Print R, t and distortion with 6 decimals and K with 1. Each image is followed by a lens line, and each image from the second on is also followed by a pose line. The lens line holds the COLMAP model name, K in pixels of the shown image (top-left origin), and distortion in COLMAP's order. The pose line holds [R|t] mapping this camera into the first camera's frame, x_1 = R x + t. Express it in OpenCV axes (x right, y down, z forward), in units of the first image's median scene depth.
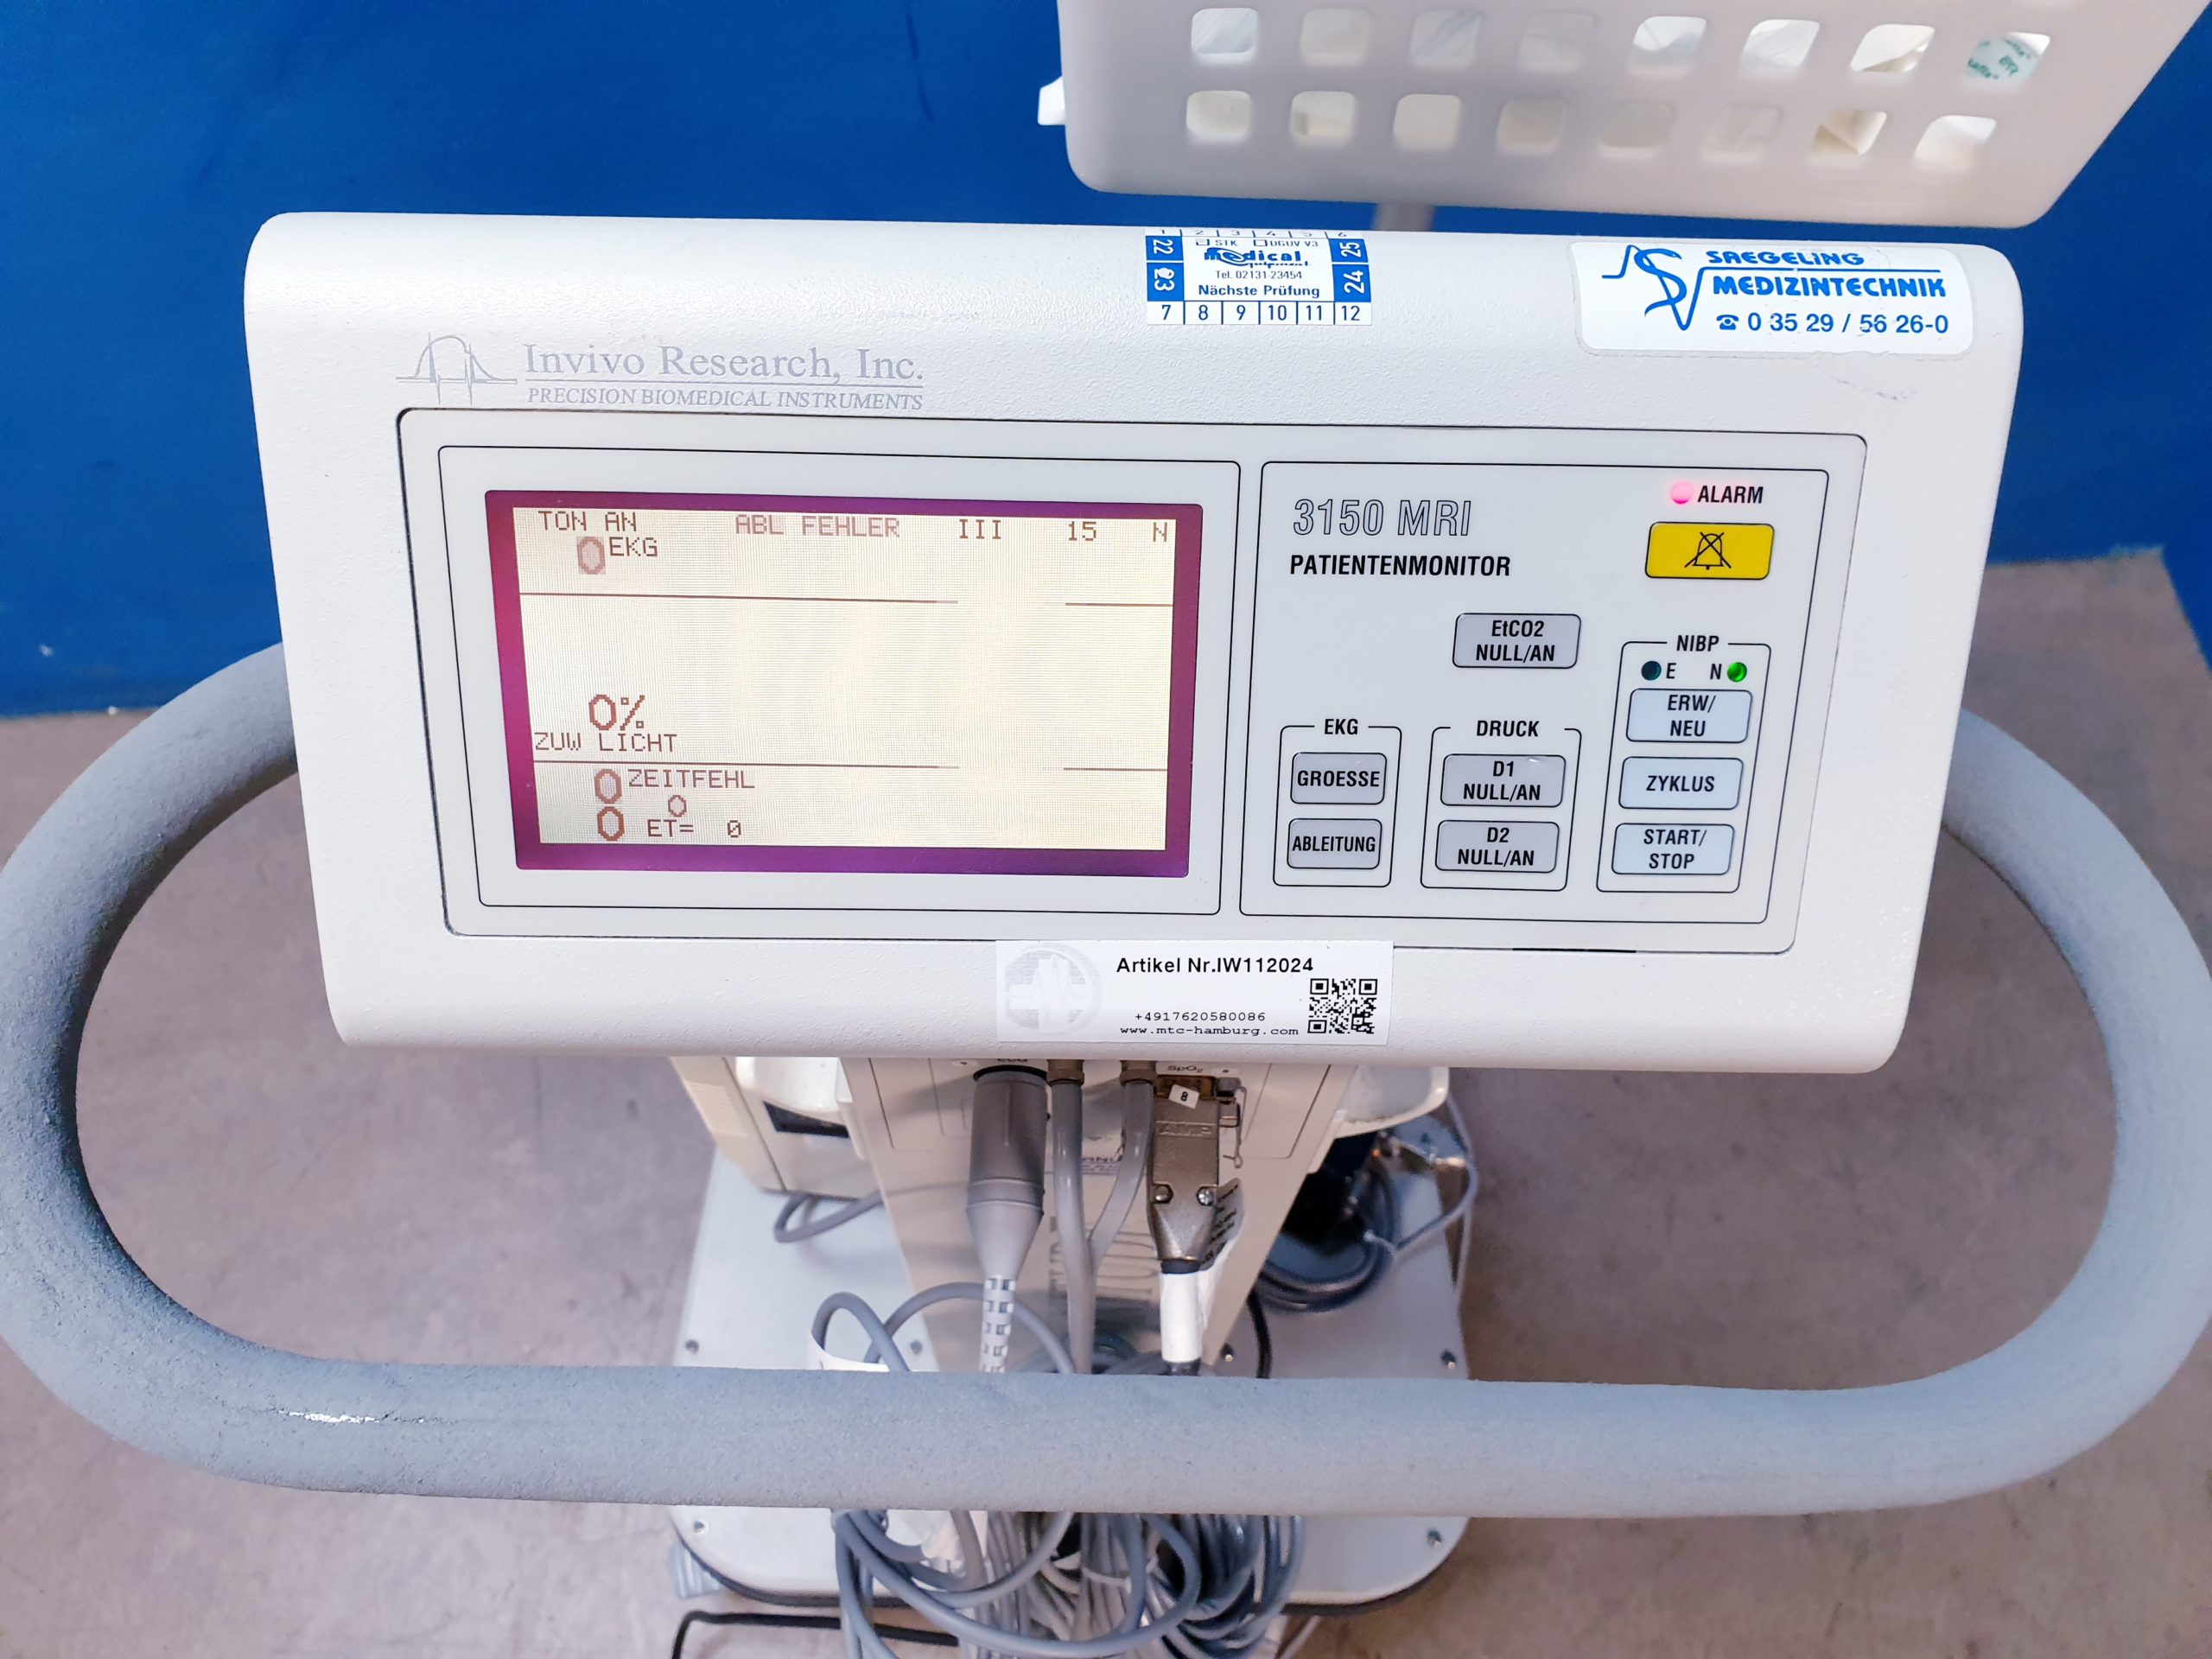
lens RADIAL K [[1766.7, 0, 1049.0], [0, 1766.7, 821.0], [0, 0, 1]] dist [-0.002112, 0.037271]
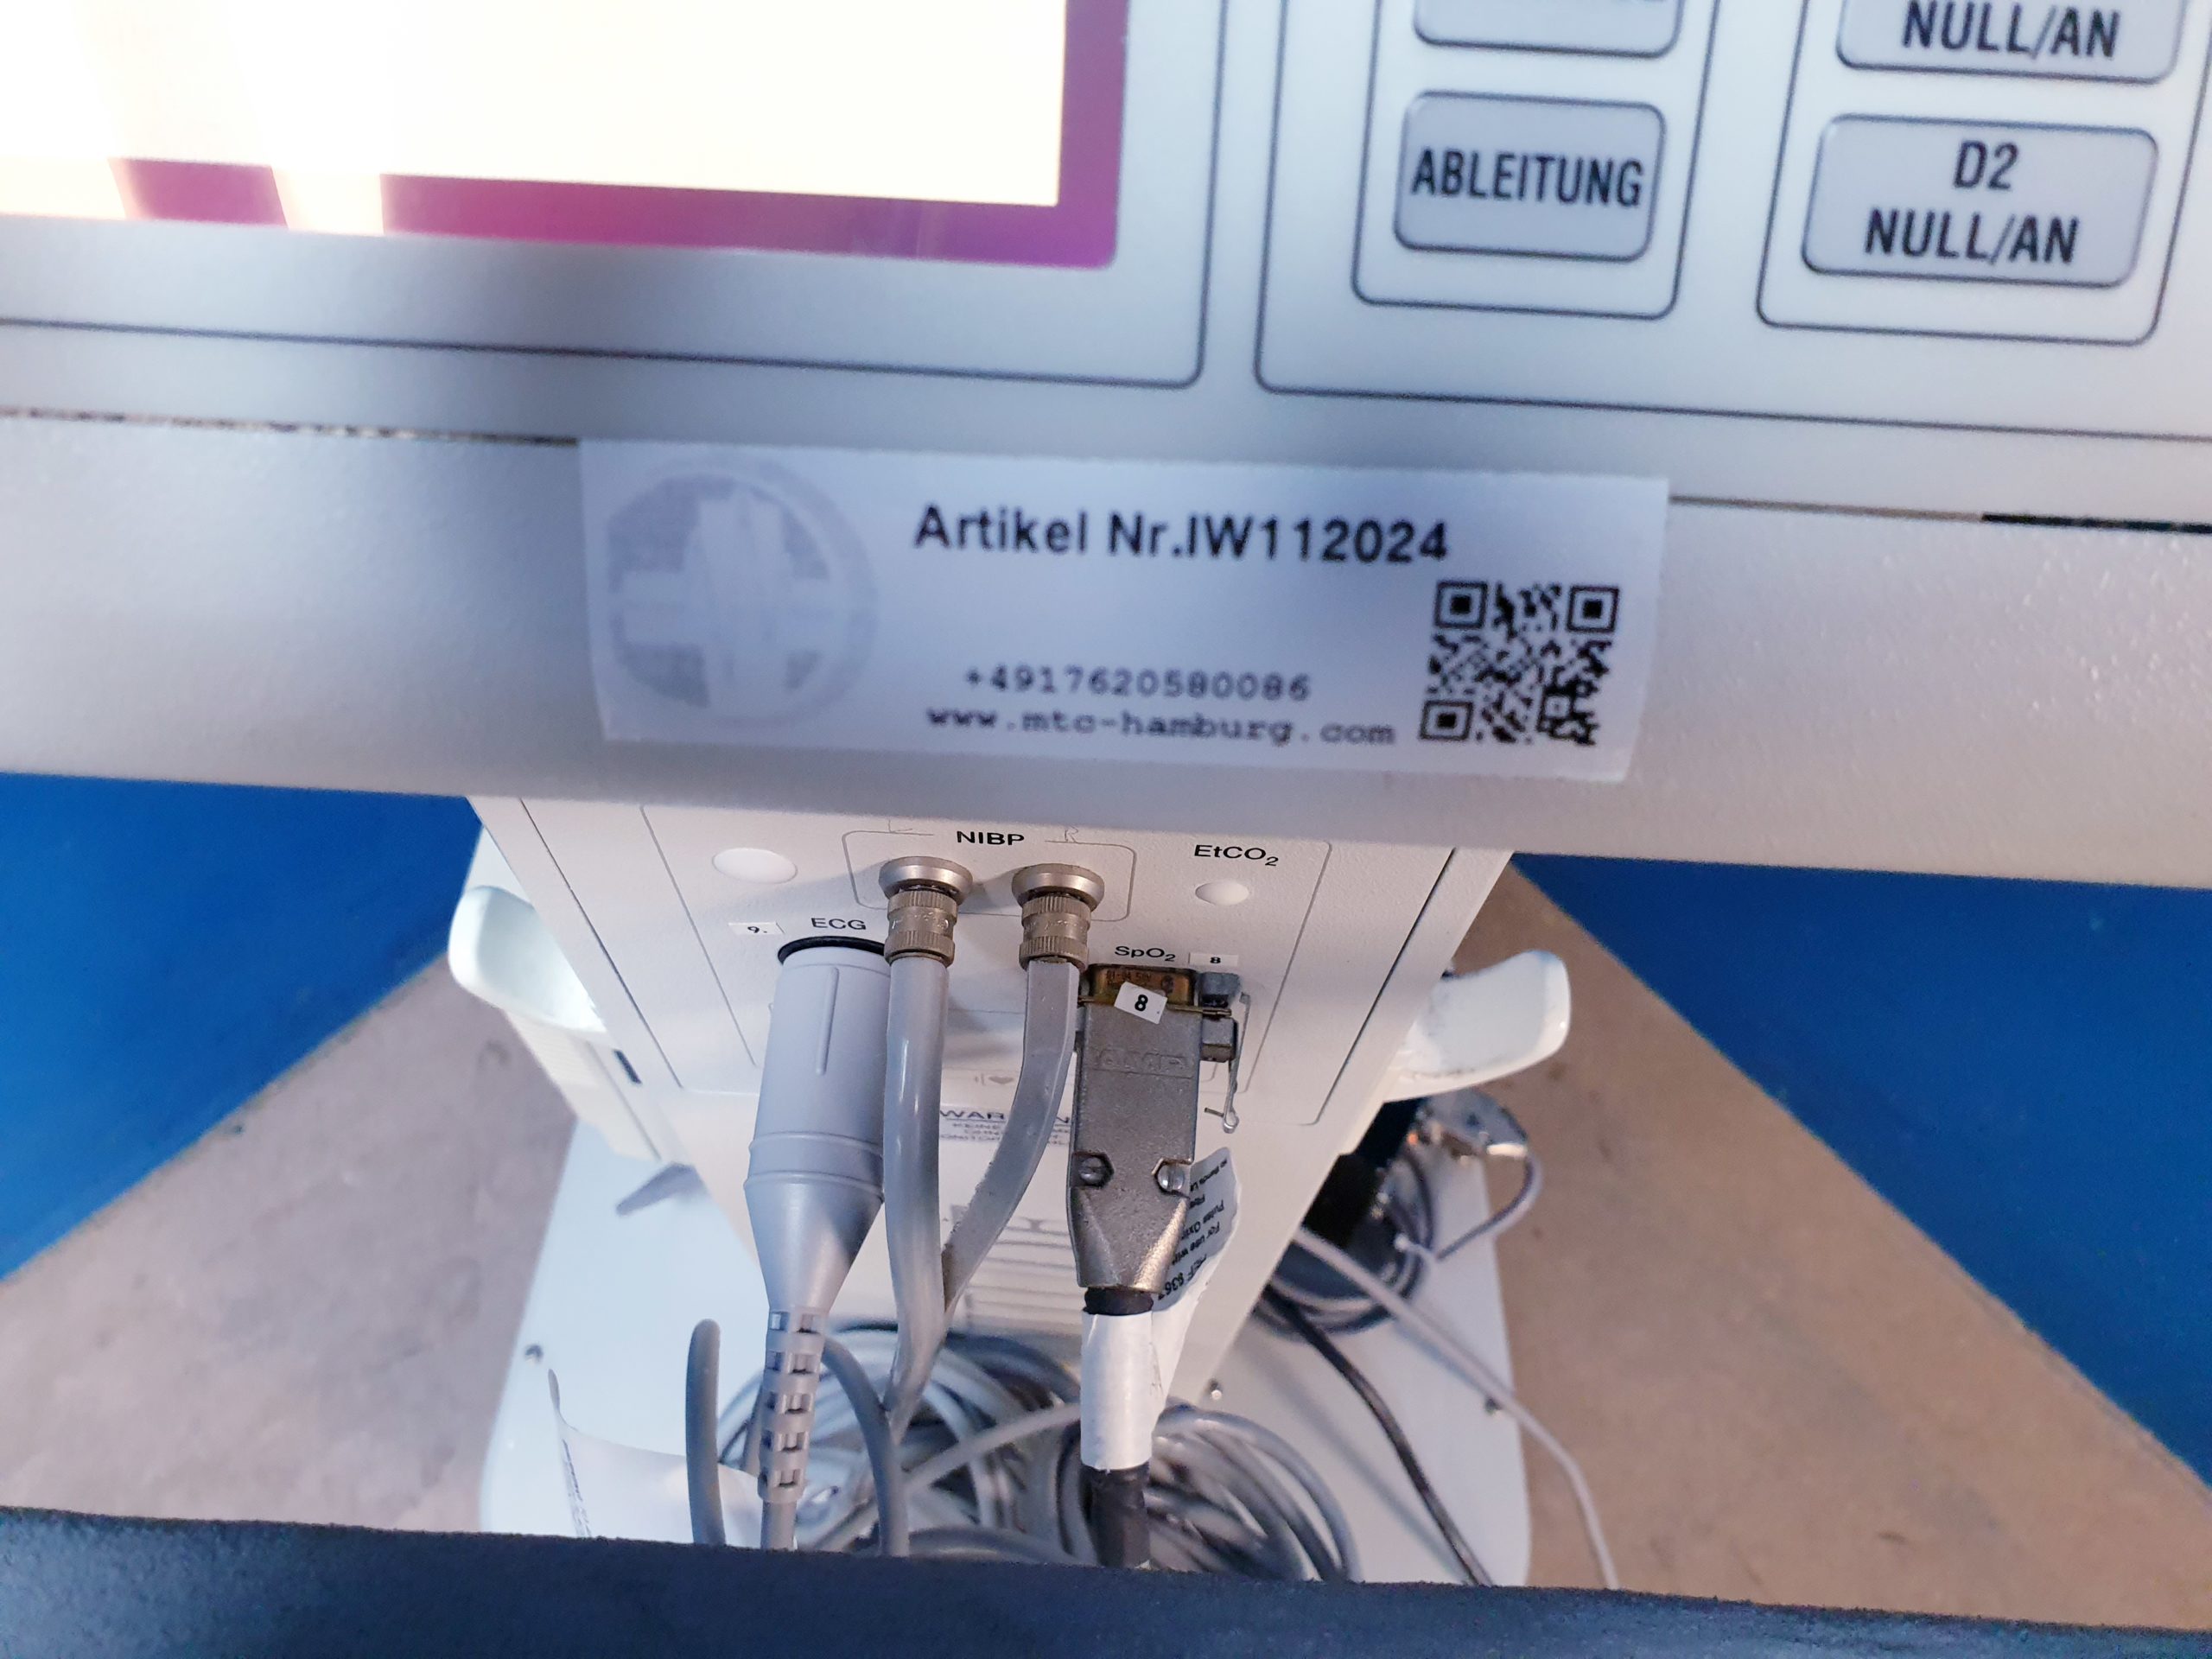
lens RADIAL K [[1766.7, 0, 1118.4], [0, 1766.7, 816.3], [0, 0, 1]] dist [-0.002112, 0.037271]
pose [[0.998896, 0.033463, 0.032959, 0.071994], [-0.033540, 0.999436, 0.001809, 0.142488], [-0.032879, -0.002912, 0.999455, 0.643752]]
